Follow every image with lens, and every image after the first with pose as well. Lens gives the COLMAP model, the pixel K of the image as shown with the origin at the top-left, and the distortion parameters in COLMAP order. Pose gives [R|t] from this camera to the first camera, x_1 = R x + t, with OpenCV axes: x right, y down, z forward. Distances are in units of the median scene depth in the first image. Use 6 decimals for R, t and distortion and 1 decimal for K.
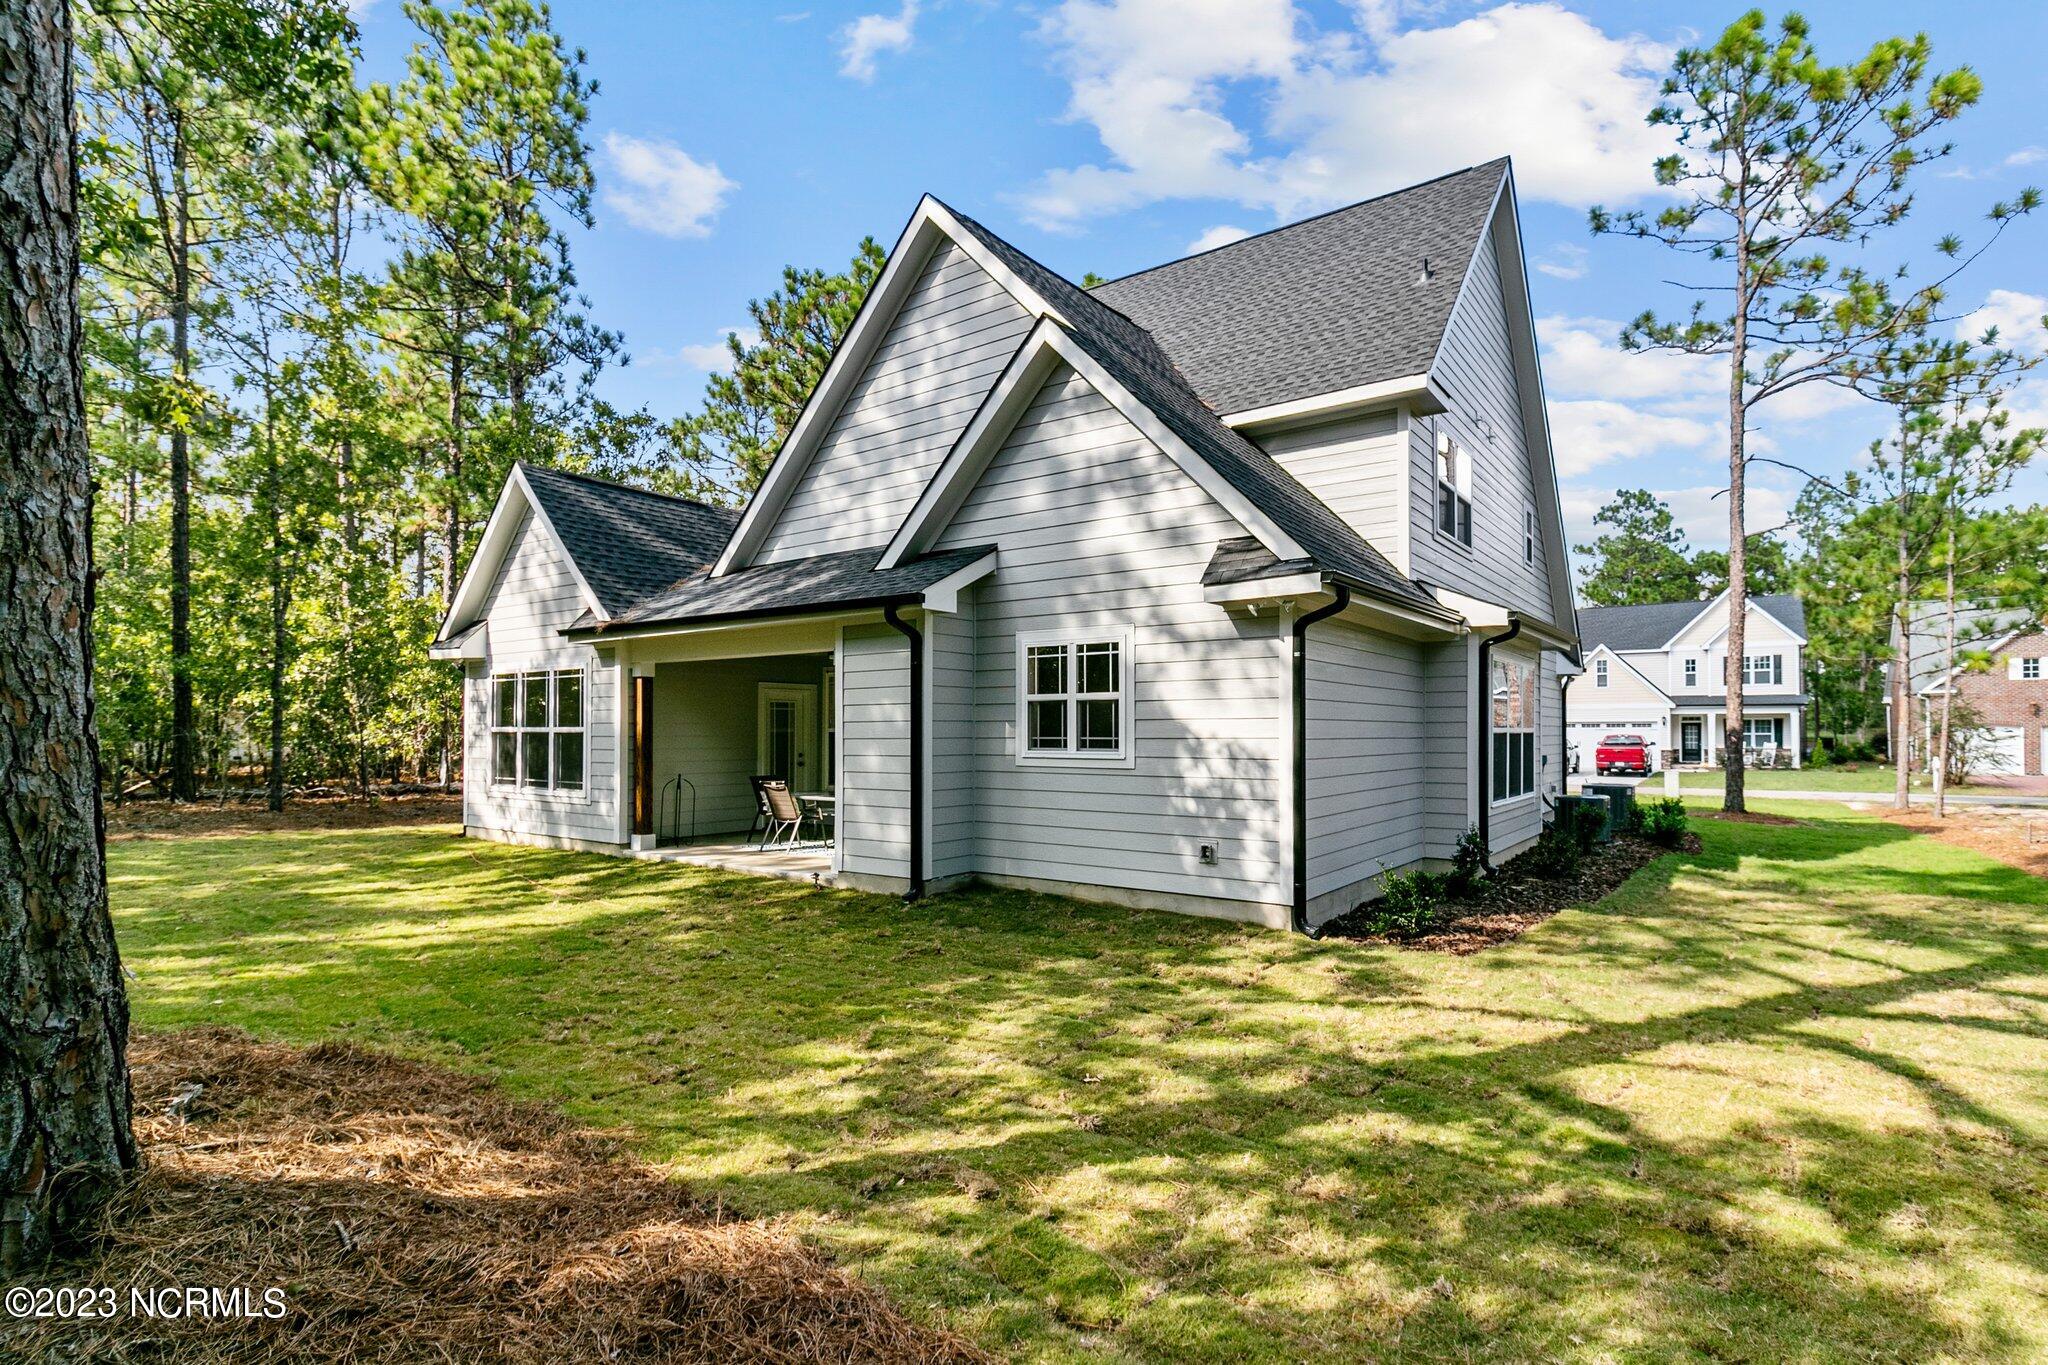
lens RADIAL K [[978.3, 0, 1021.5], [0, 978.3, 695.7], [0, 0, 1]] dist [0.000230, 0.000075]
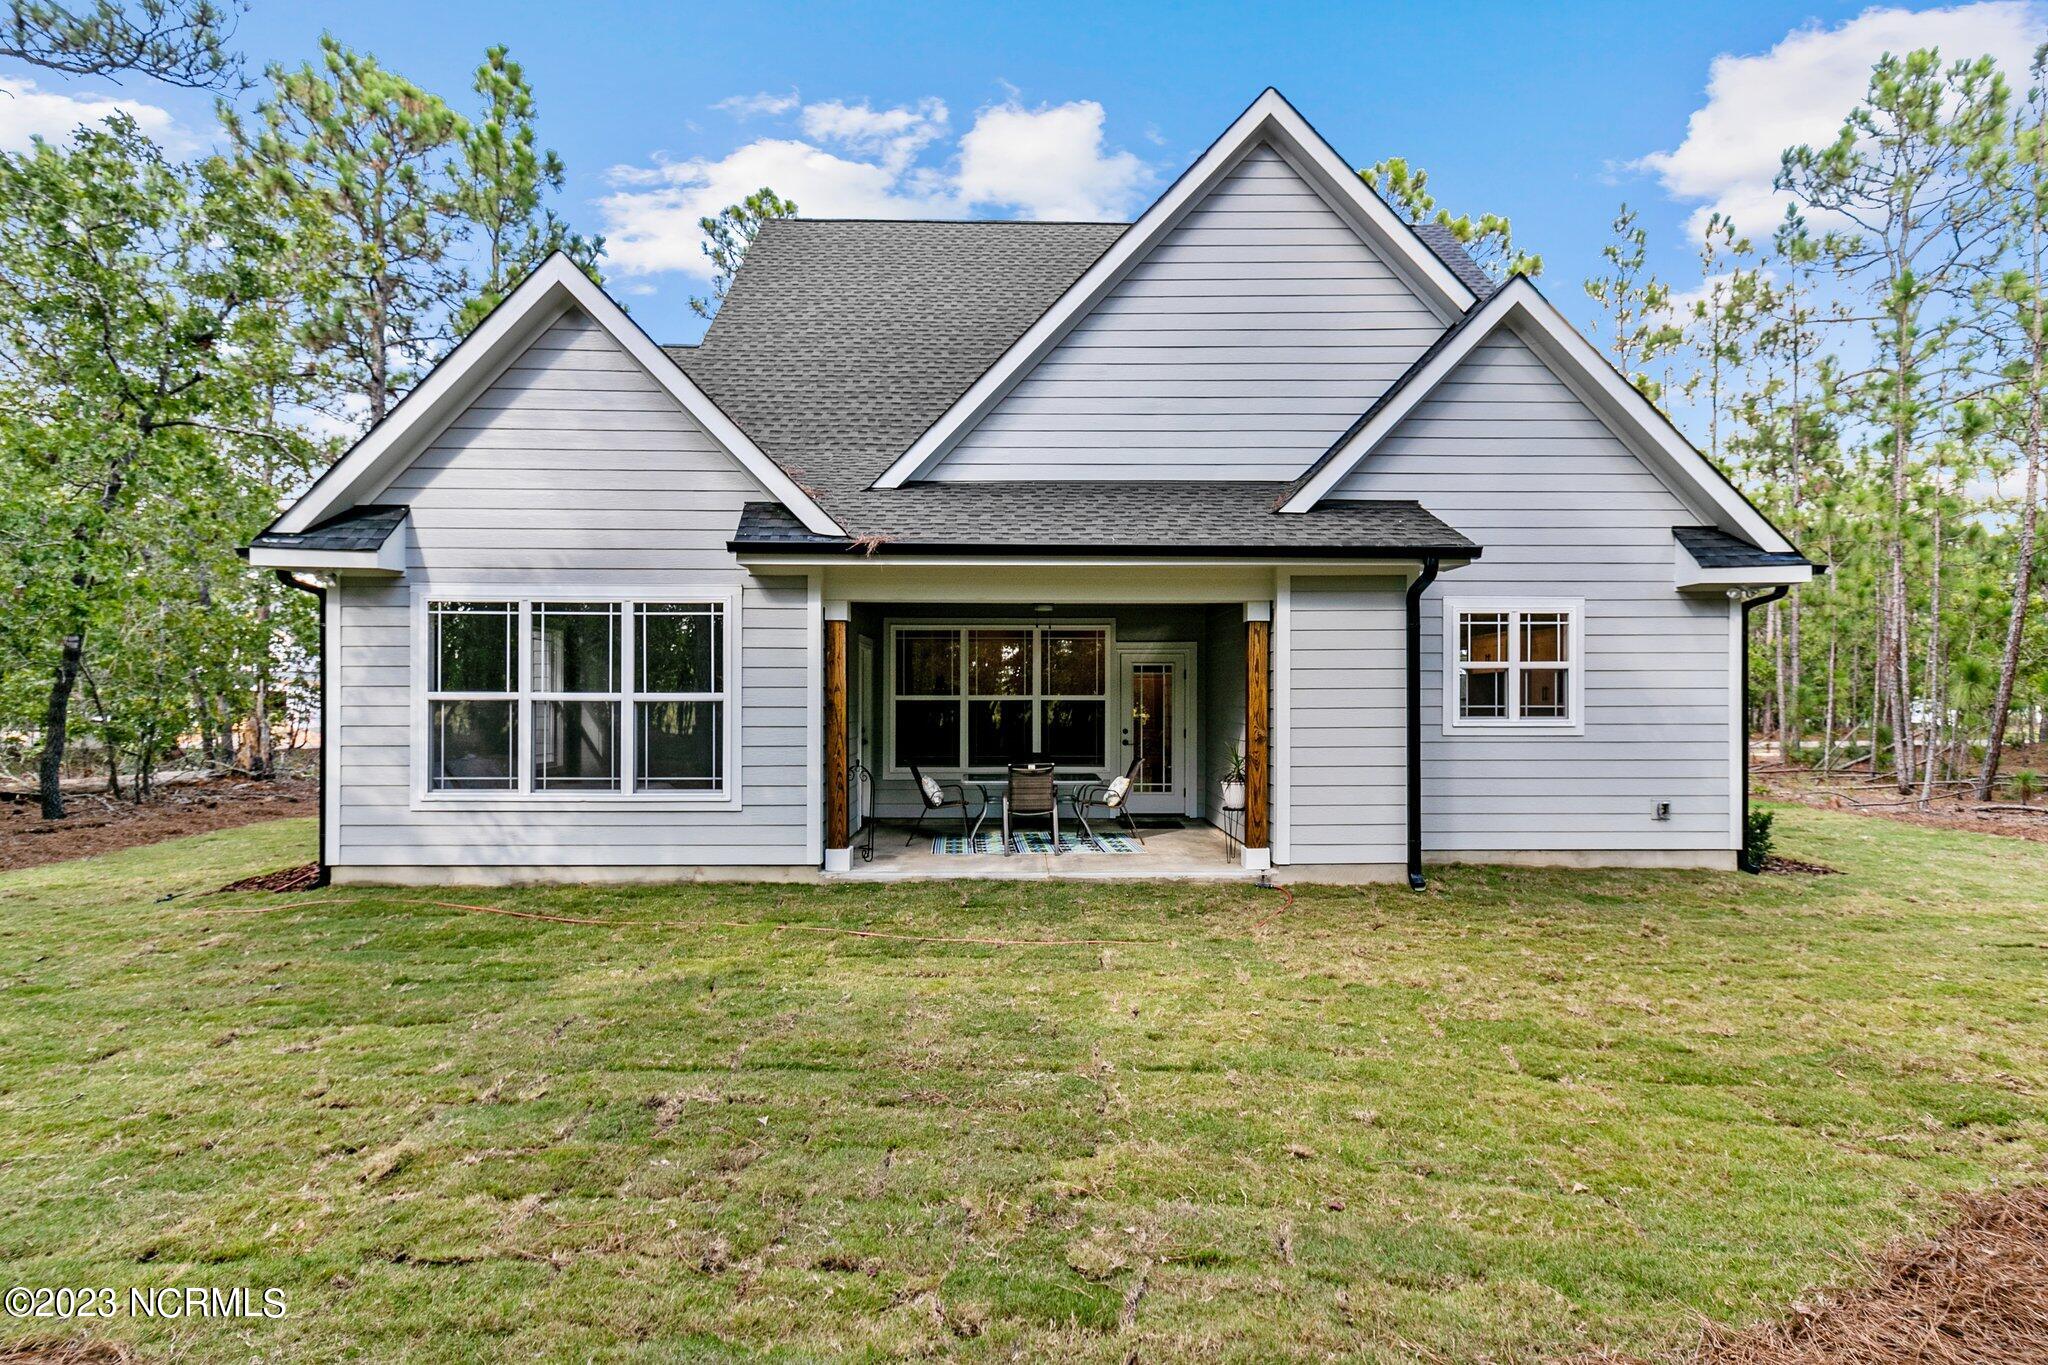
lens RADIAL K [[958.7, 0, 1024.0], [0, 958.7, 682.5], [0, 0, 1]] dist [0.000934, 0.000308]
pose [[0.791713, 0.011684, 0.610782, -0.873653], [-0.021436, 0.999733, 0.008661, 0.019539], [-0.610517, -0.019950, 0.791752, 0.489249]]
